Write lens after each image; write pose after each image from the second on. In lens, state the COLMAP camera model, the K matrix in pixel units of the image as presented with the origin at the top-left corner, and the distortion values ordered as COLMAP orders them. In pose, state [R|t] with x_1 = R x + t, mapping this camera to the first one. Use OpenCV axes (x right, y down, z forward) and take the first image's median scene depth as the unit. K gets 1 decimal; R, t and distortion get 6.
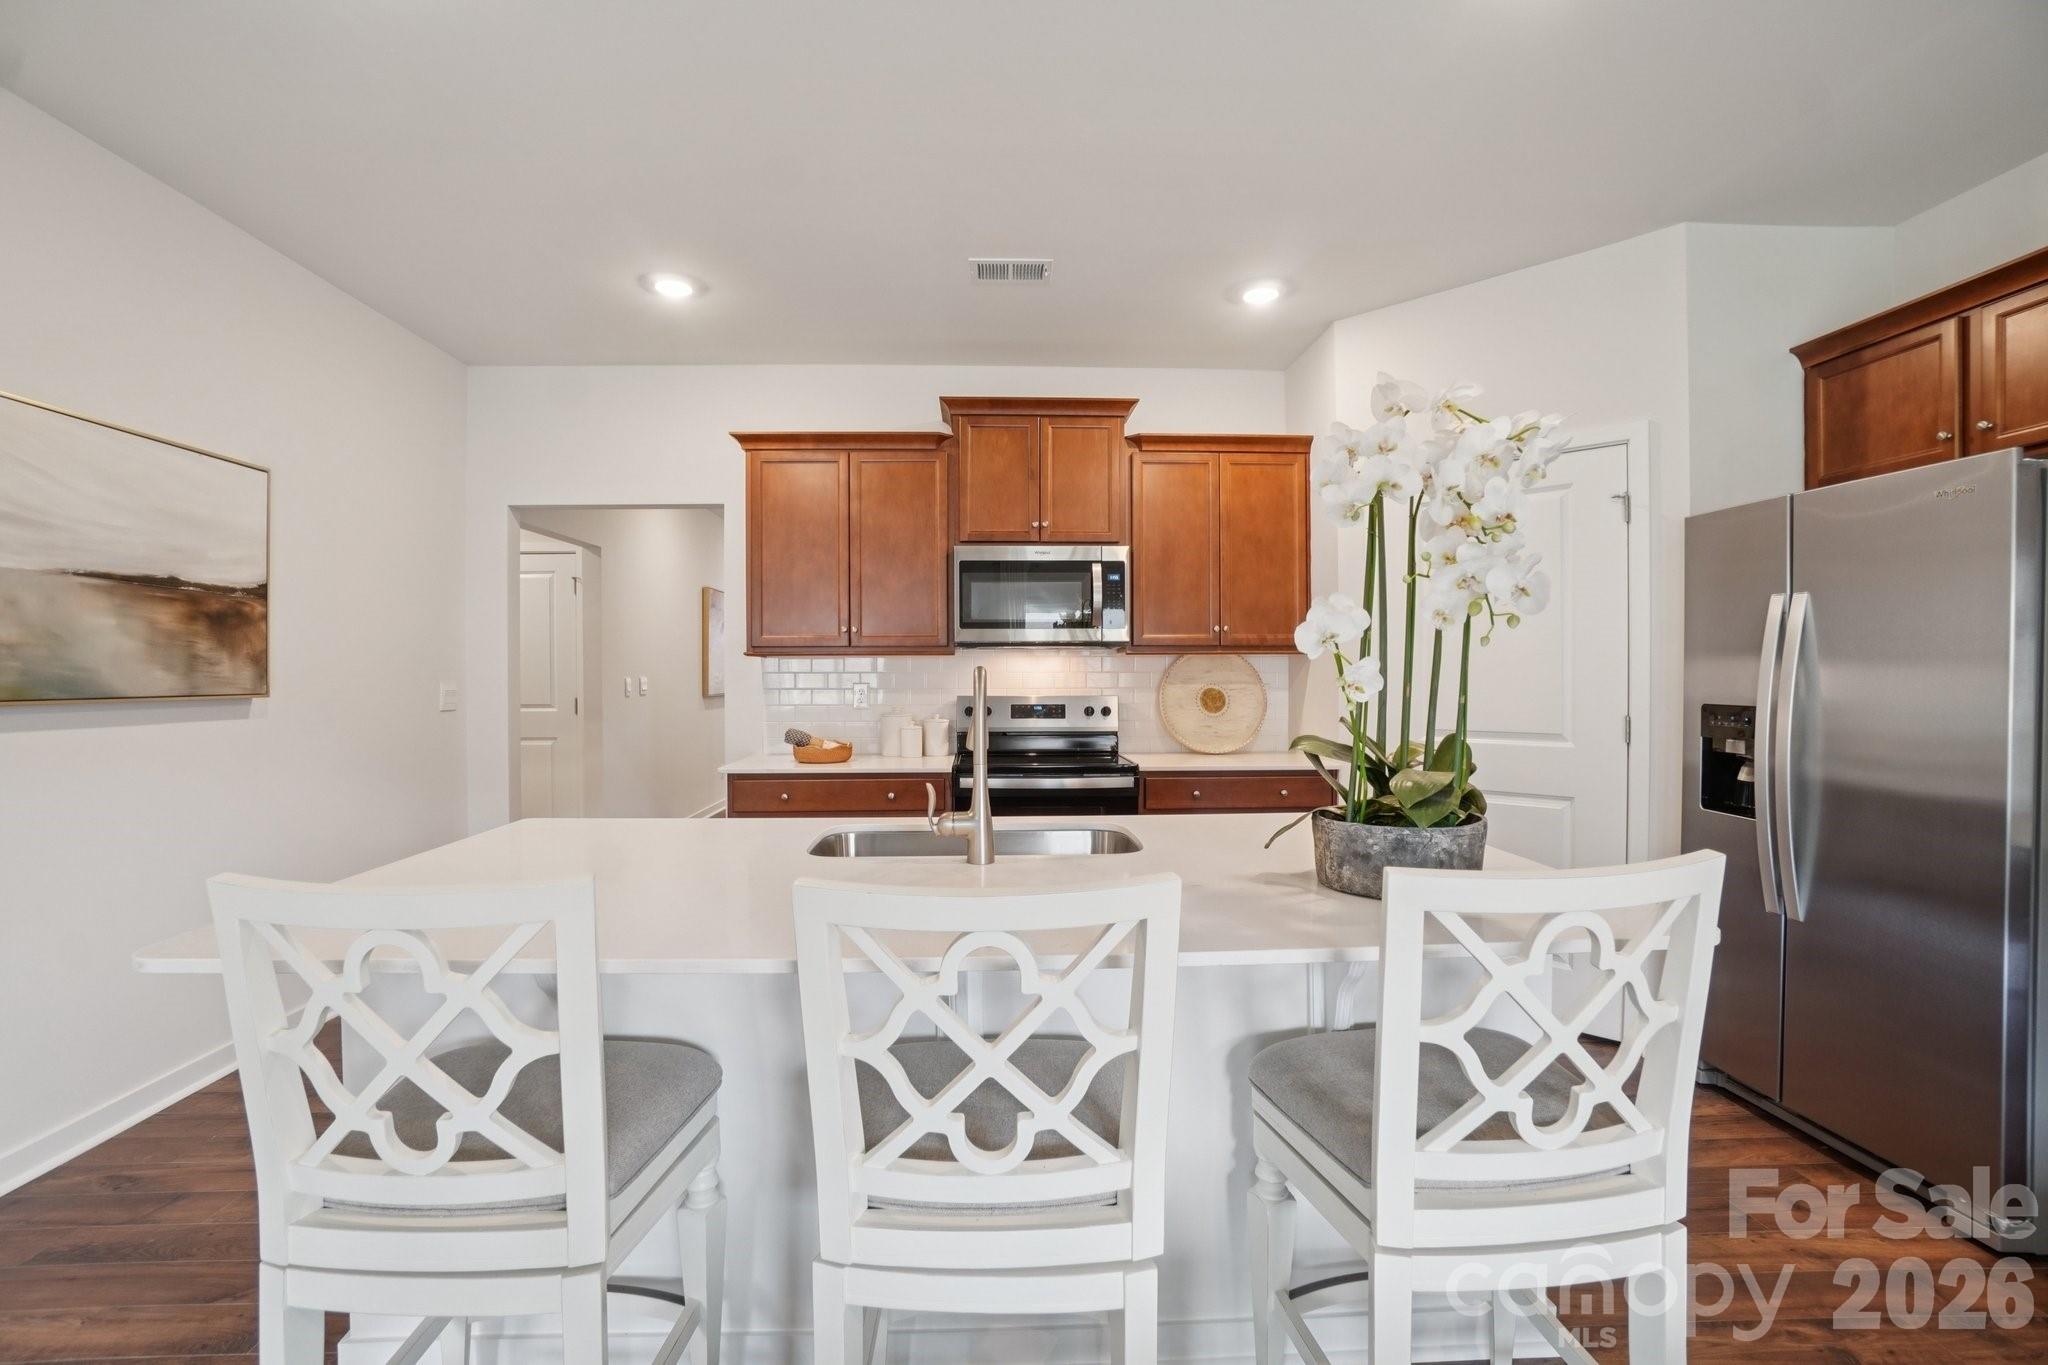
lens RADIAL K [[906.0, 0, 1016.9], [0, 906.0, 671.2], [0, 0, 1]] dist [-0.062396, 0.022302]
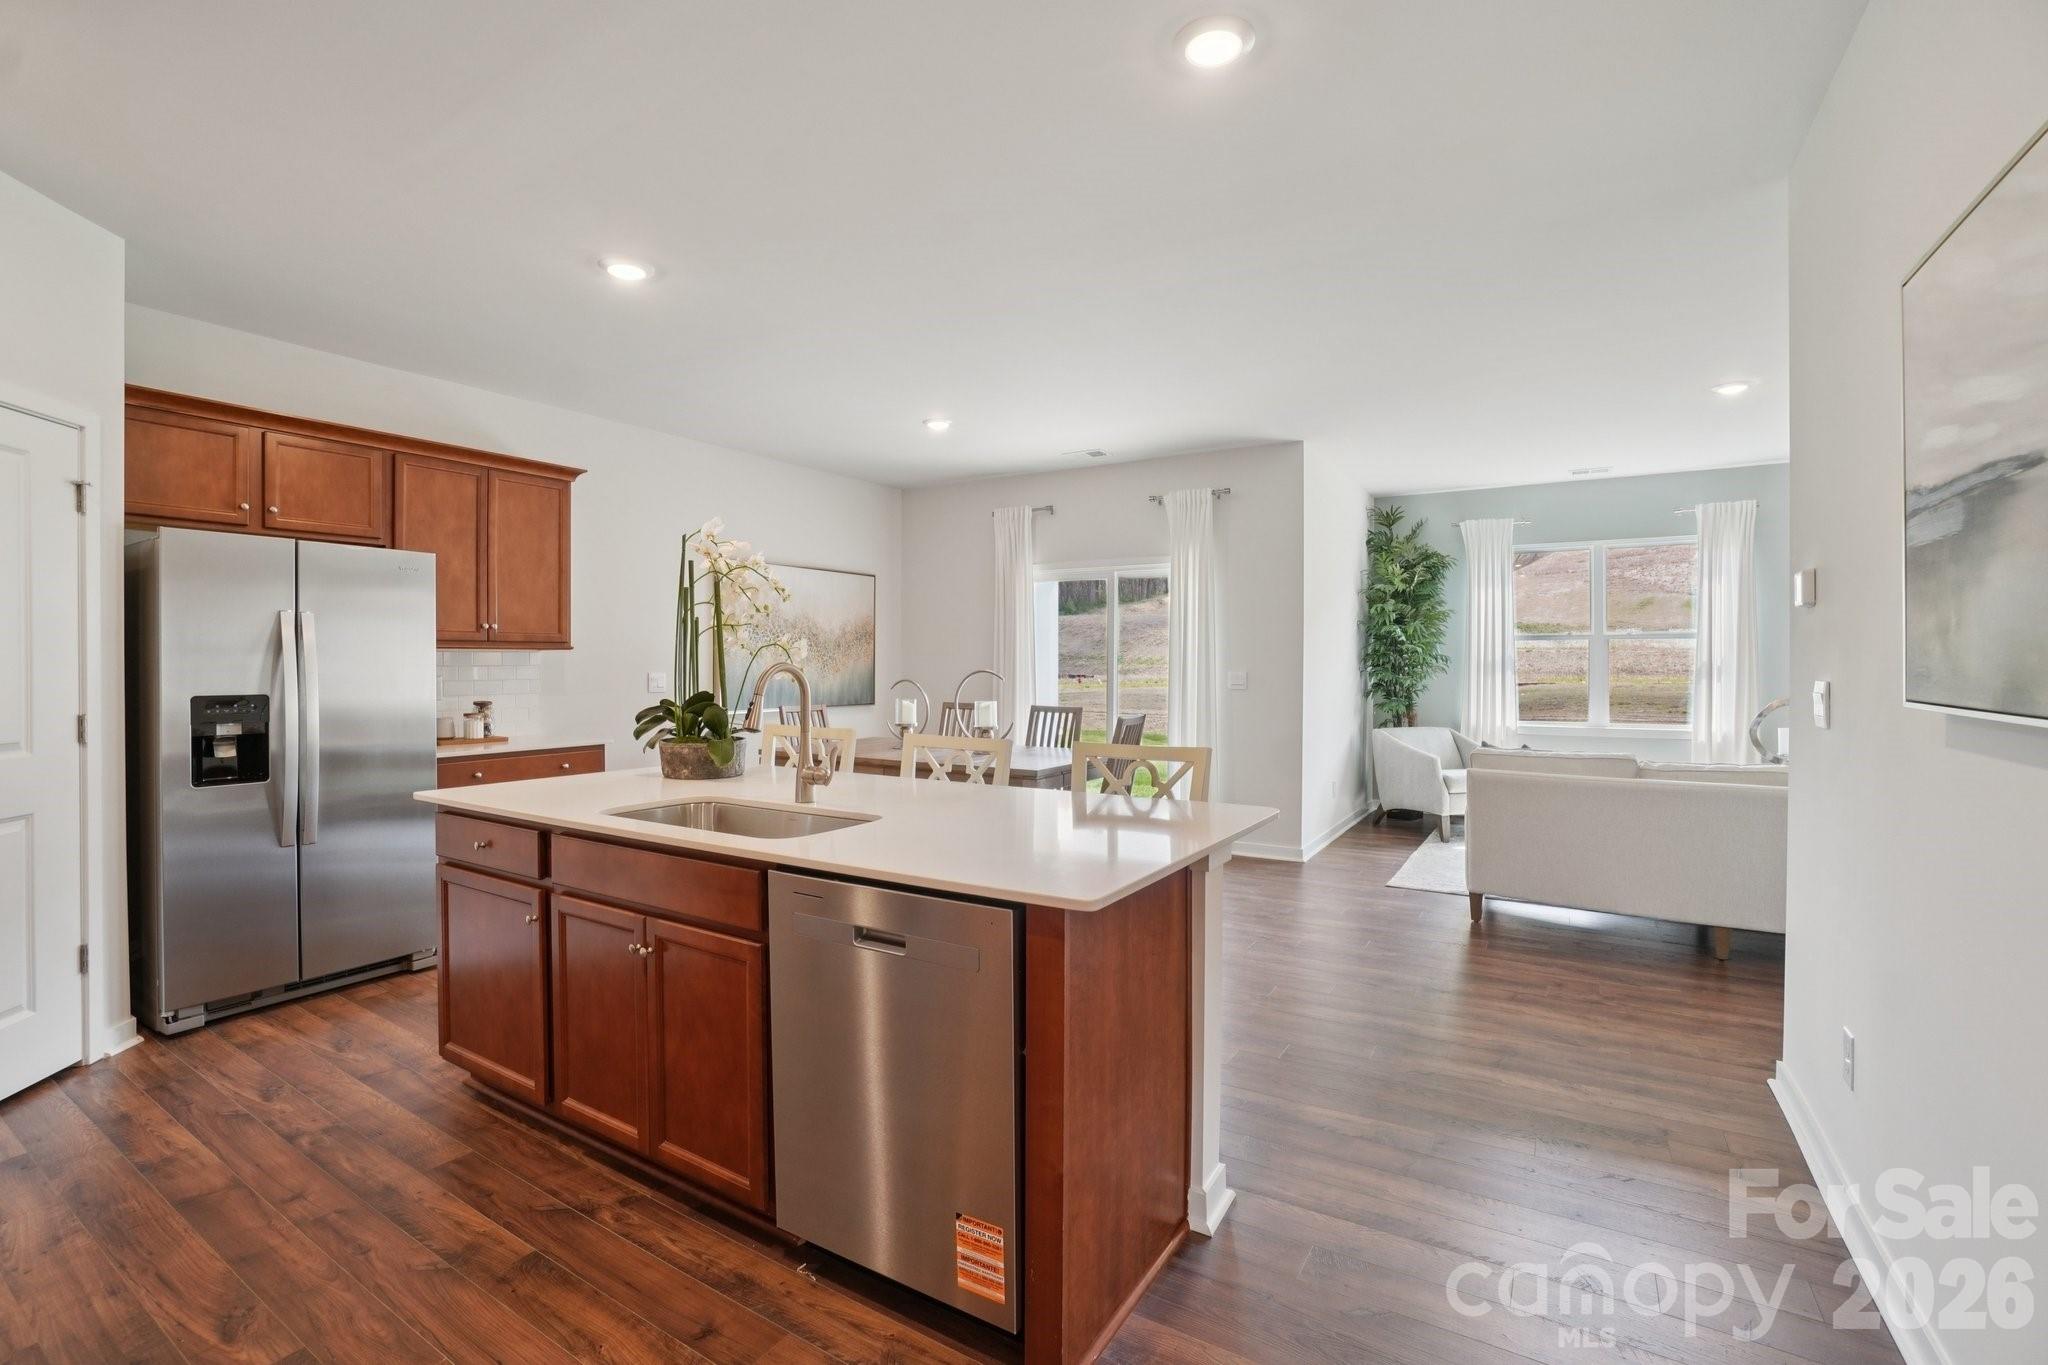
lens RADIAL K [[906.0, 0, 1016.9], [0, 906.0, 671.2], [0, 0, 1]] dist [-0.062396, 0.022302]
pose [[-0.826968, -0.001918, 0.562246, -0.700790], [0.001712, 0.999981, 0.005929, -0.000257], [-0.562247, 0.005865, -0.826949, 1.250058]]
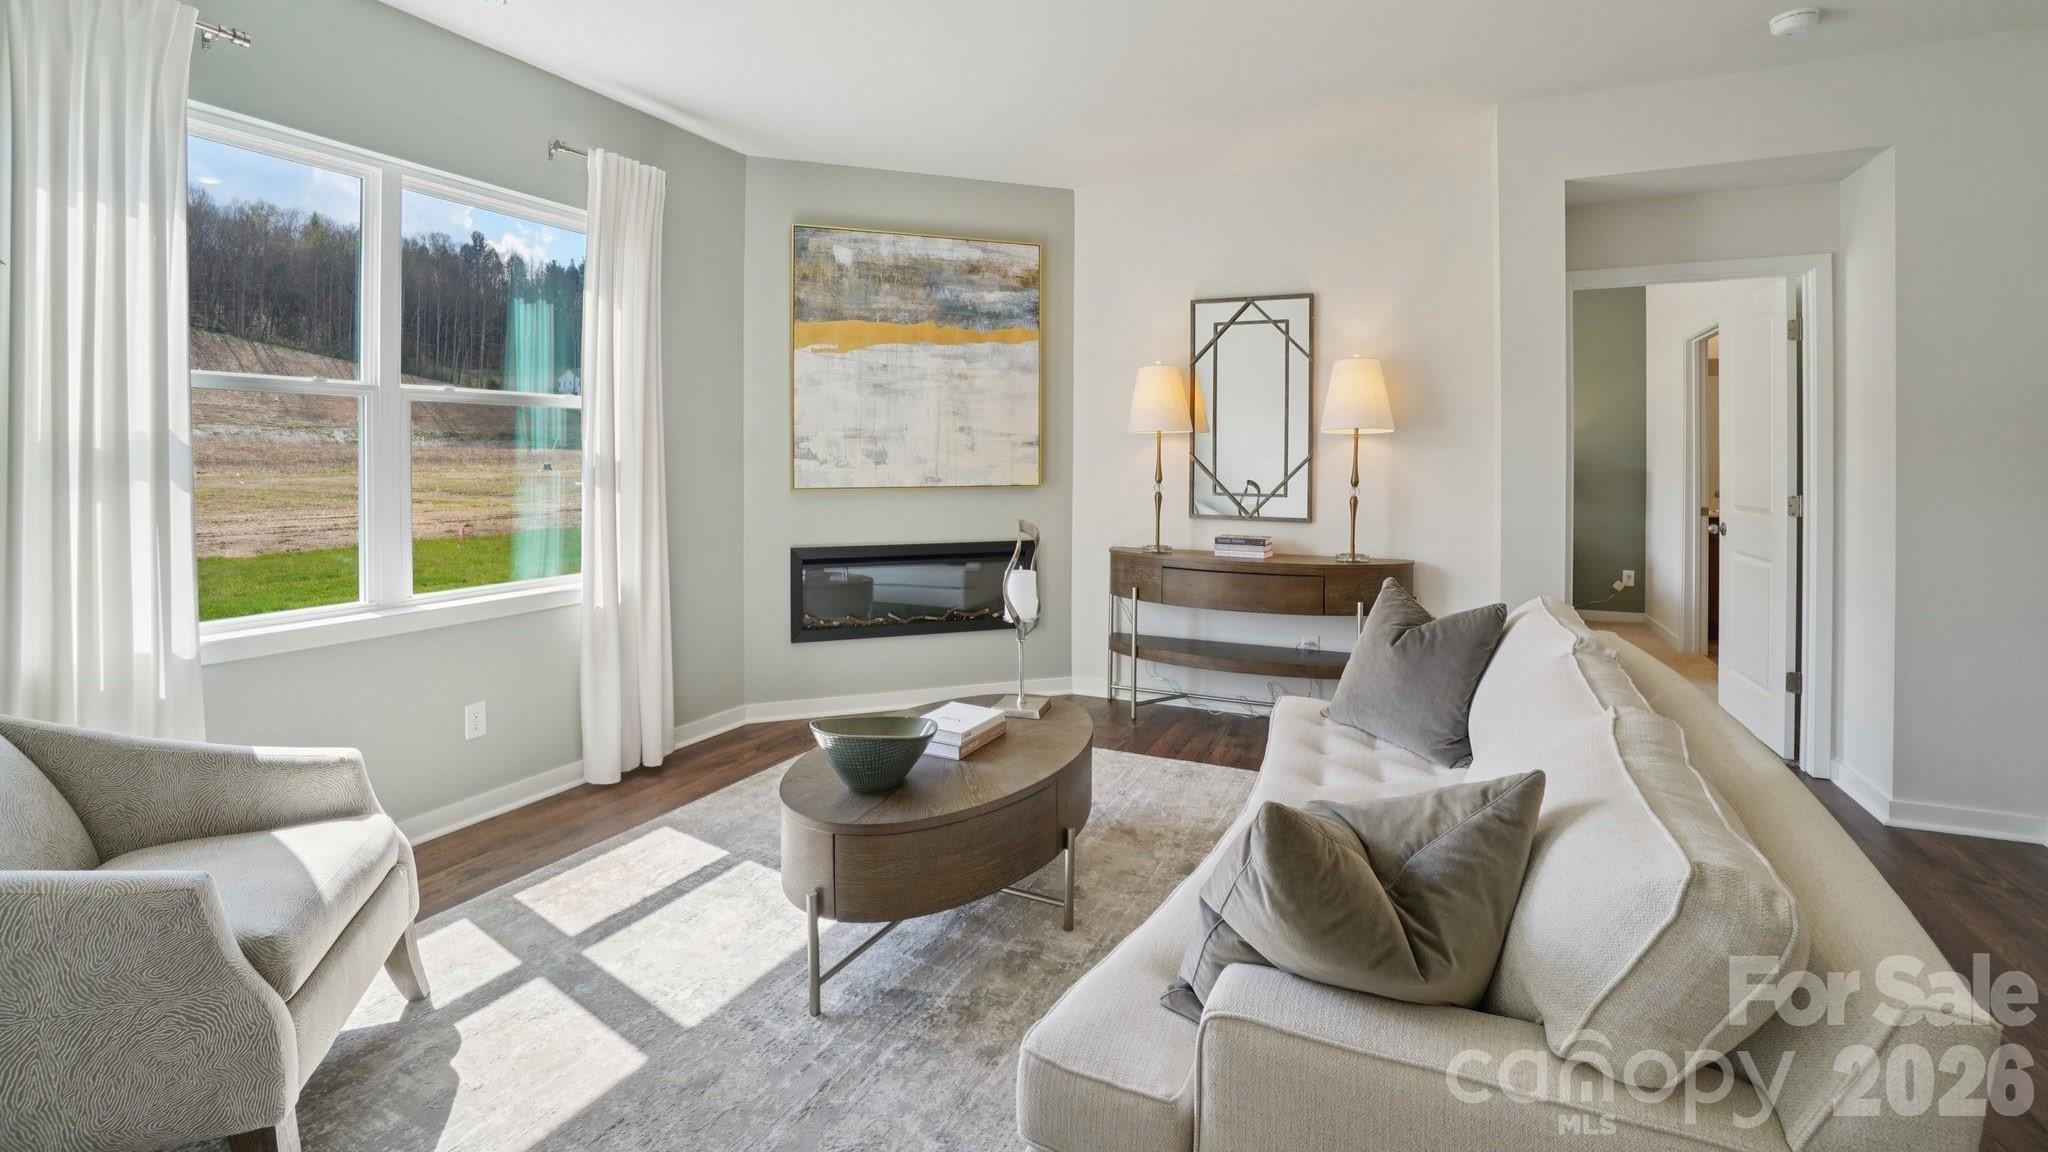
lens RADIAL K [[902.7, 0, 1021.8], [0, 902.7, 457.0], [0, 0, 1]] dist [-0.058788, 0.019023]
pose [[-0.460605, 0.001096, -0.887605, -0.087297], [-0.000029, 0.999999, 0.001250, -0.004395], [0.887605, 0.000601, -0.460604, -0.601638]]
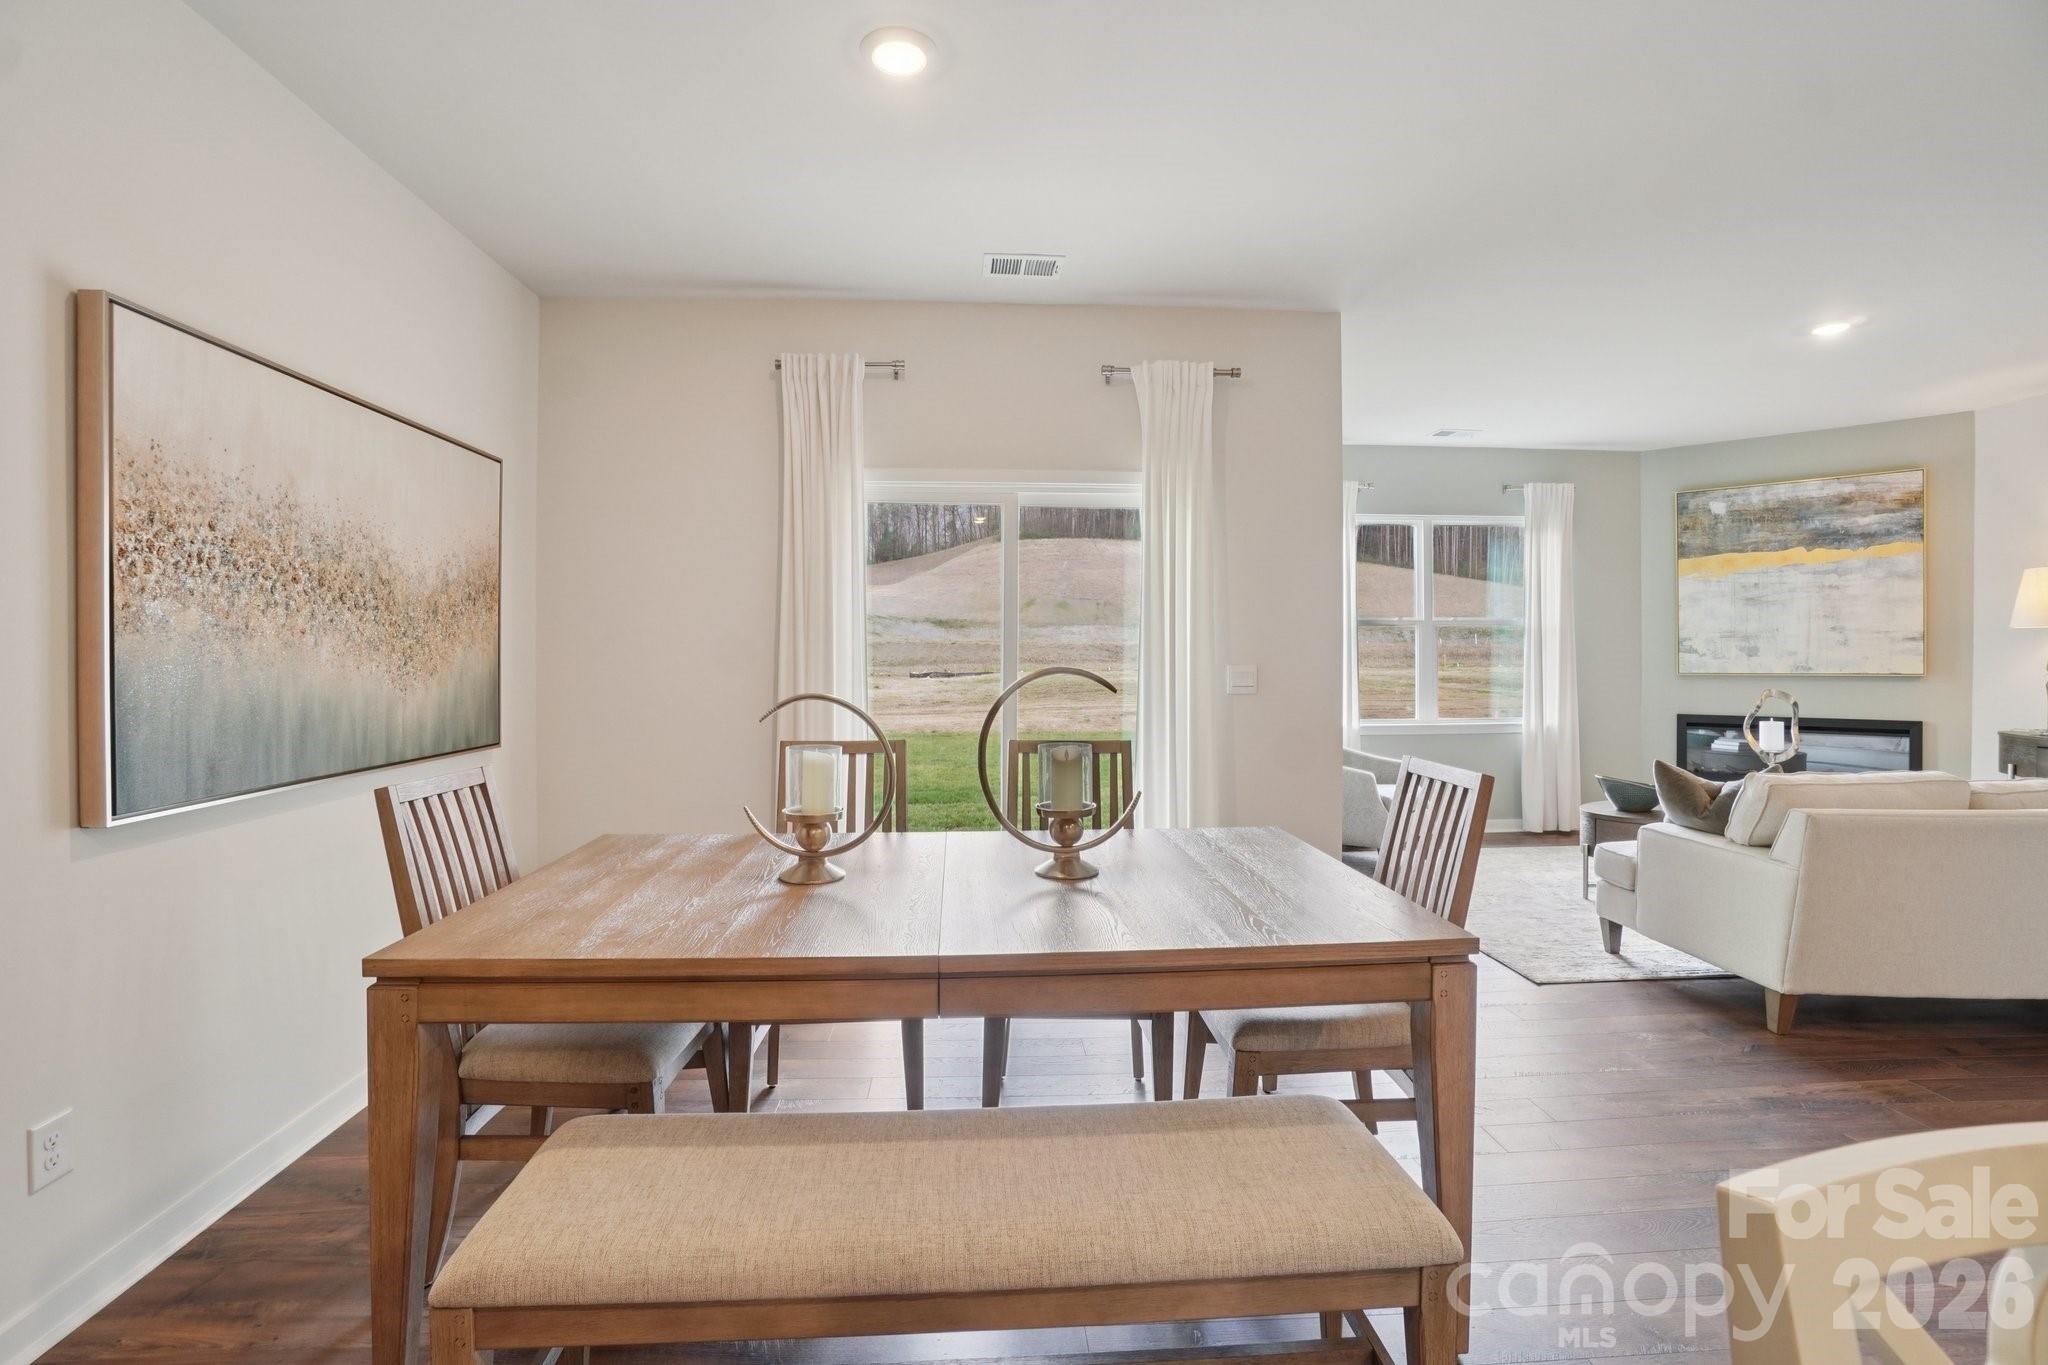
lens RADIAL K [[915.8, 0, 1015.9], [0, 915.8, 658.4], [0, 0, 1]] dist [-0.069014, 0.026890]
pose [[-0.999816, 0.006592, -0.017988, 0.422669], [0.006548, 0.999975, 0.002479, -0.001875], [0.018004, 0.002361, -0.999835, 0.526781]]
